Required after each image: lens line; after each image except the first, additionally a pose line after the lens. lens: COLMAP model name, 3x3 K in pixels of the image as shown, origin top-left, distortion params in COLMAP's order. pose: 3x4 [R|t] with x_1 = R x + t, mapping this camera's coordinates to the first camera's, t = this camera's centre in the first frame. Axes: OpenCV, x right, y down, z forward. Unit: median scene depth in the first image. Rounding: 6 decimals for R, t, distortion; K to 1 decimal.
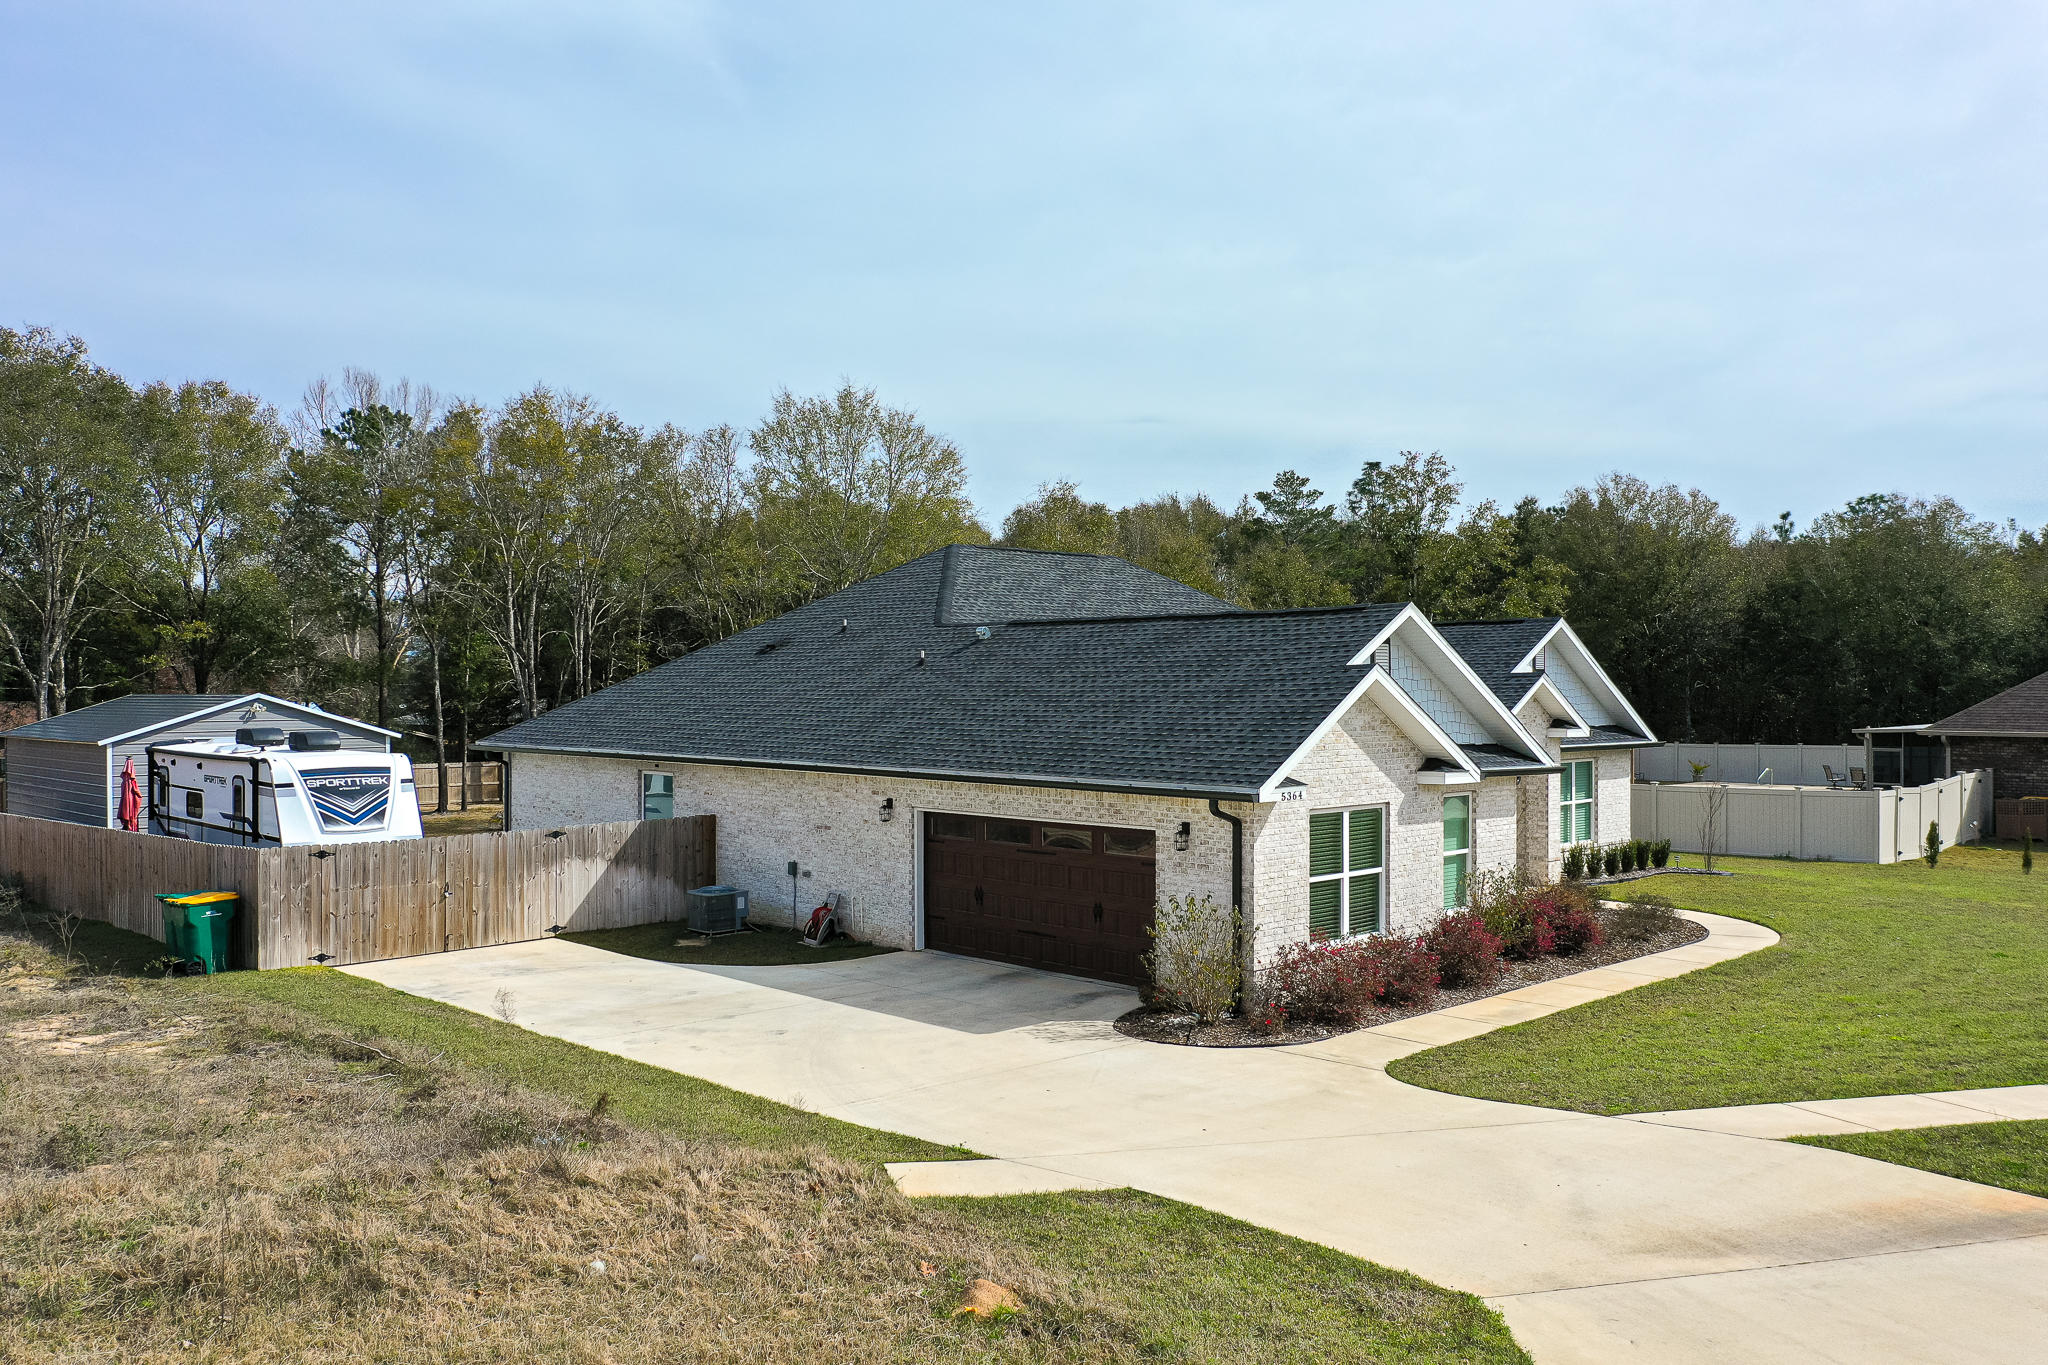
lens RADIAL K [[1599.4, 0, 1024.0], [0, 1599.4, 682.5], [0, 0, 1]] dist [-0.006533, -0.000514]
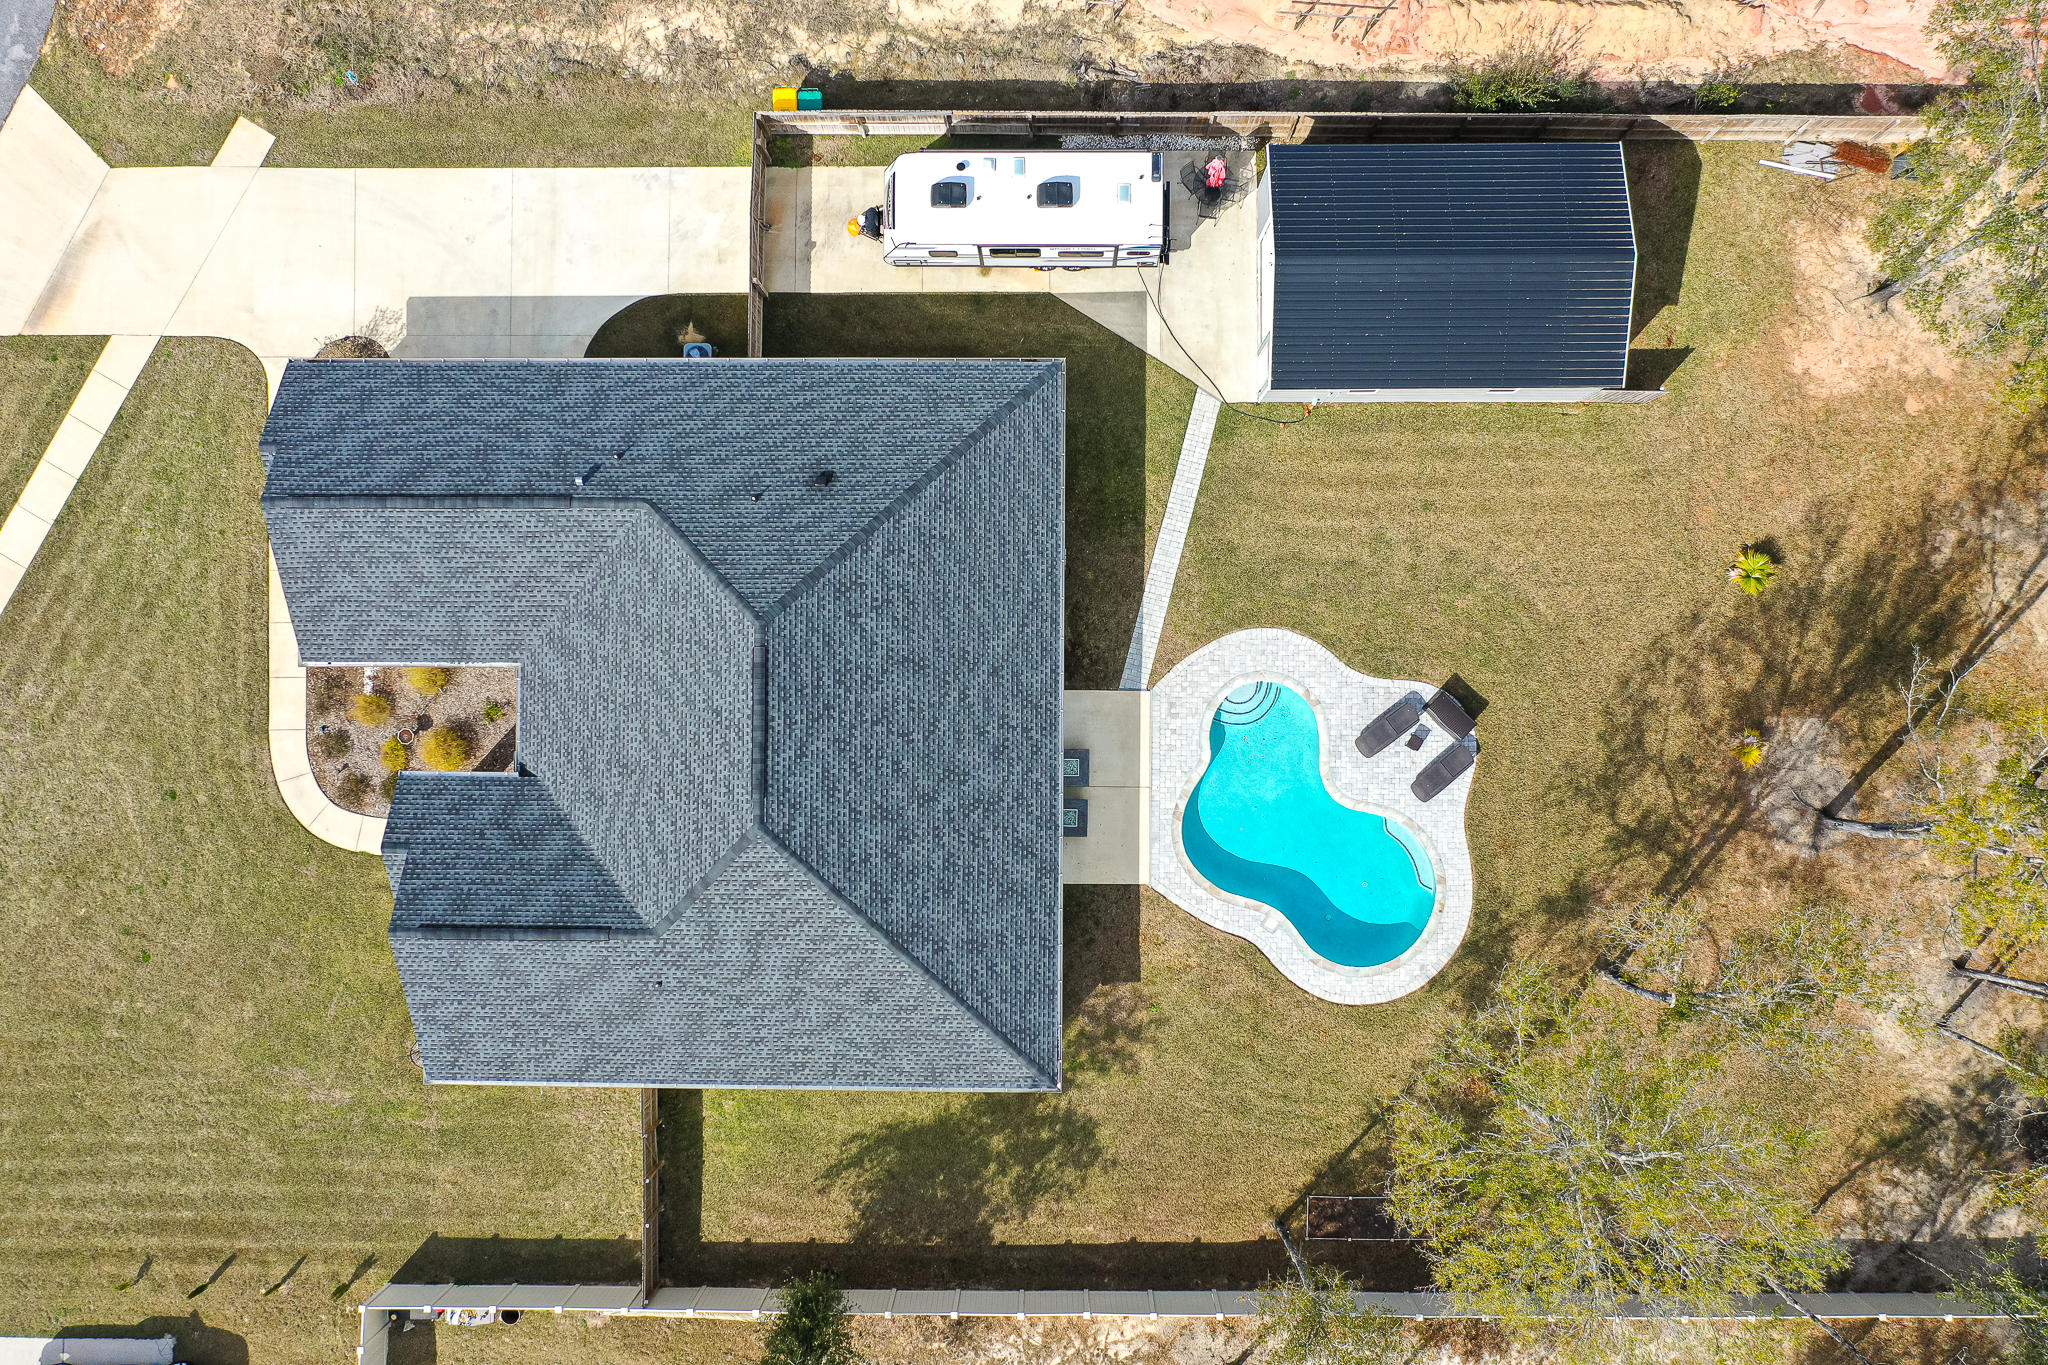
lens RADIAL K [[1599.4, 0, 1024.0], [0, 1599.4, 682.5], [0, 0, 1]] dist [-0.006533, -0.000514]
pose [[-0.695622, 0.718342, 0.009719, -0.241848], [0.024145, 0.009856, 0.999660, -1.917701], [0.718002, 0.695620, -0.024200, 1.870618]]
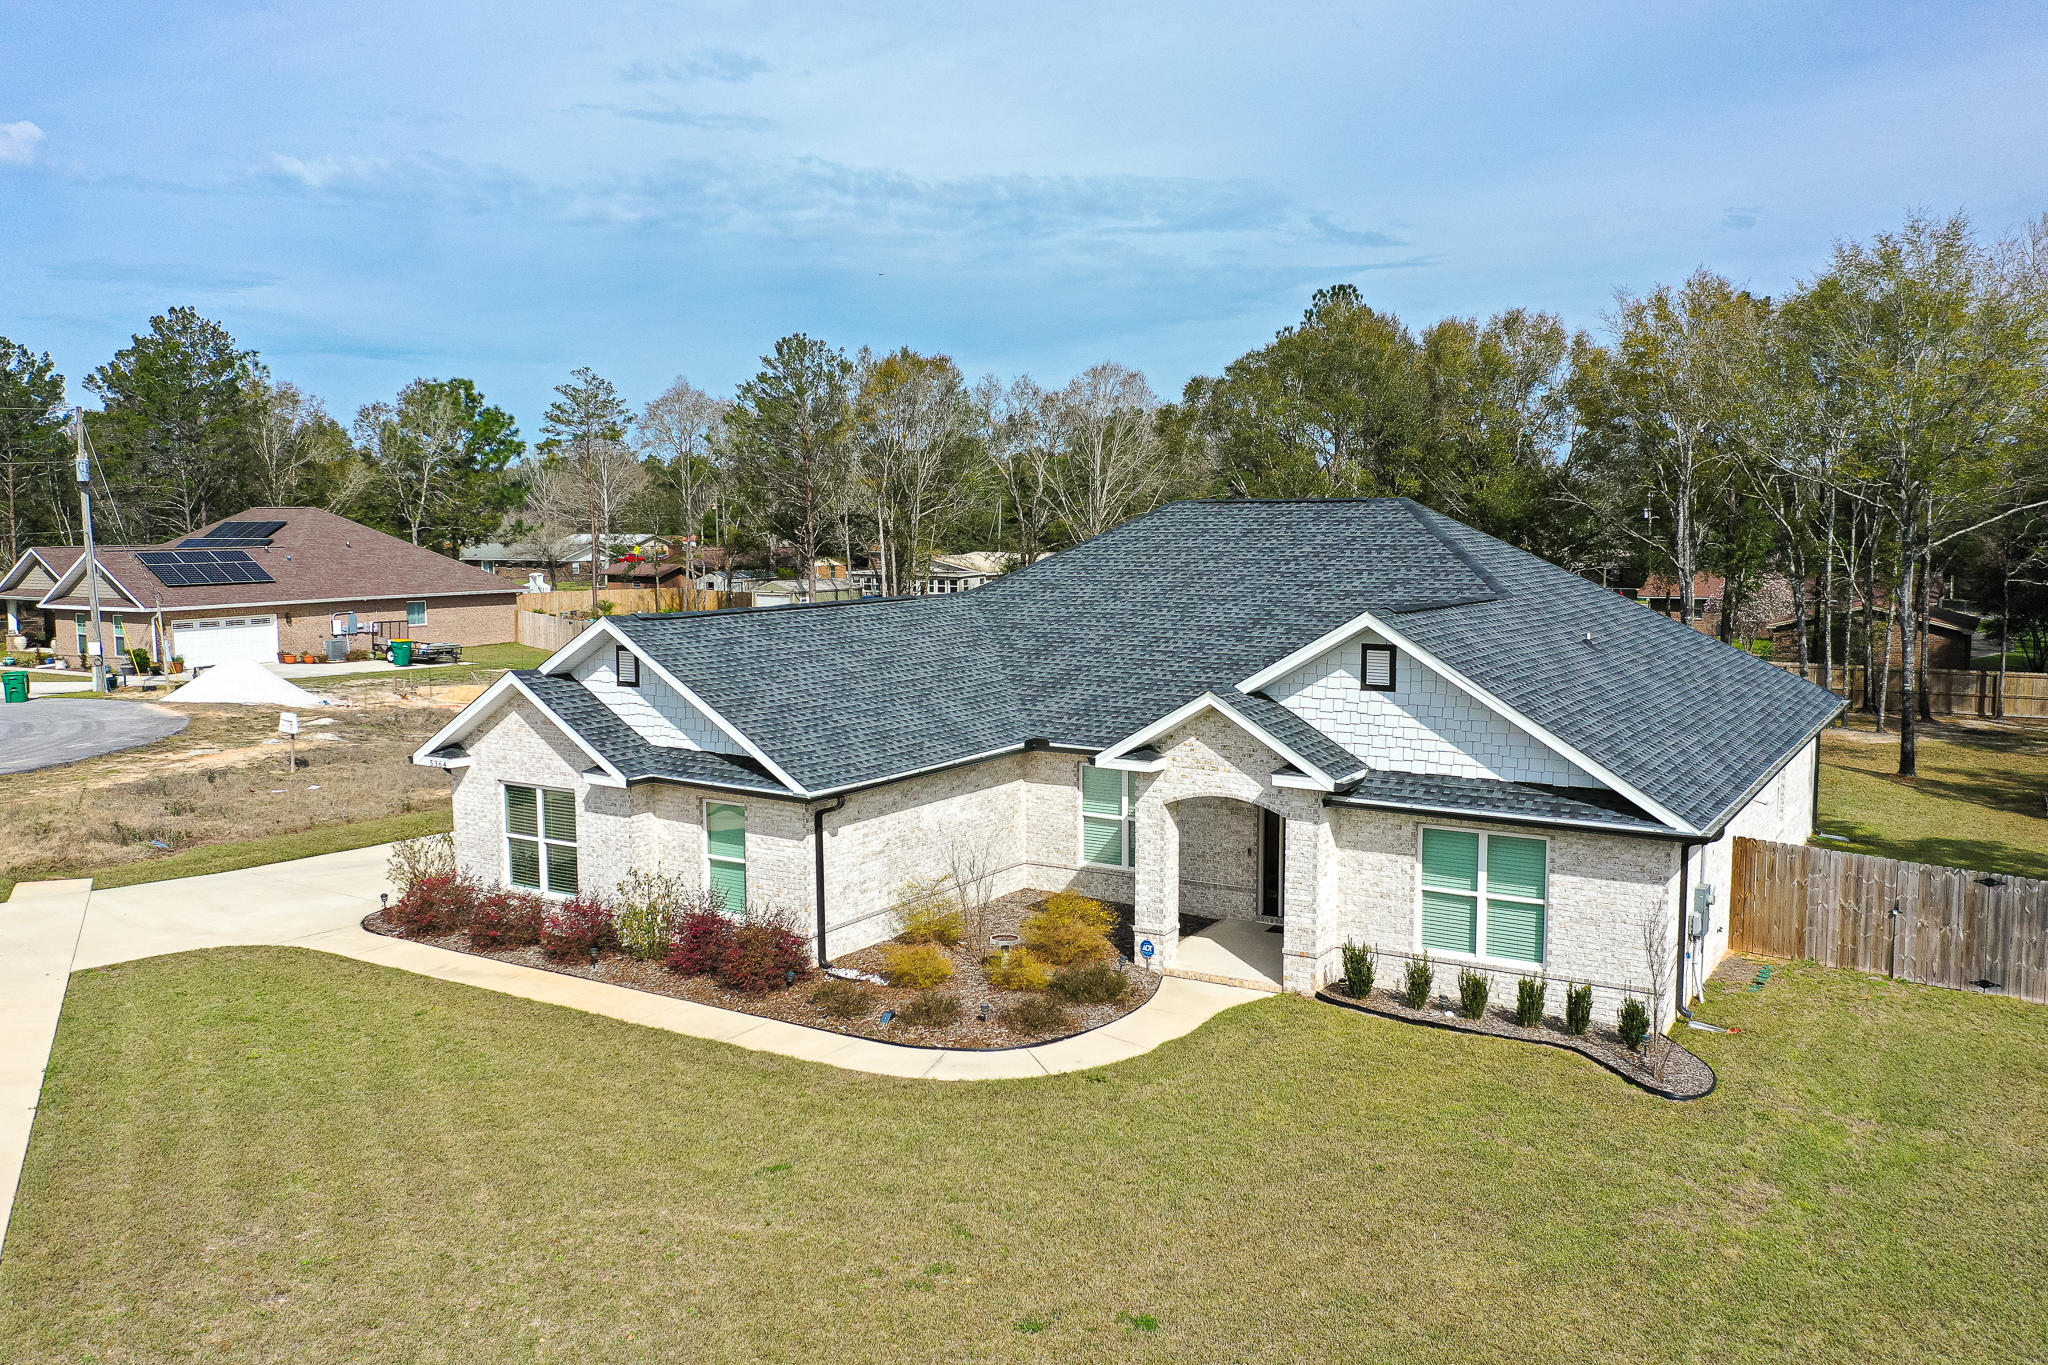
lens RADIAL K [[1599.4, 0, 1024.0], [0, 1599.4, 682.5], [0, 0, 1]] dist [-0.006533, -0.000514]
pose [[0.242517, 0.100889, -0.964887, 1.425150], [0.005442, 0.994421, 0.105345, -0.123092], [0.970132, -0.030799, 0.240614, 1.044248]]
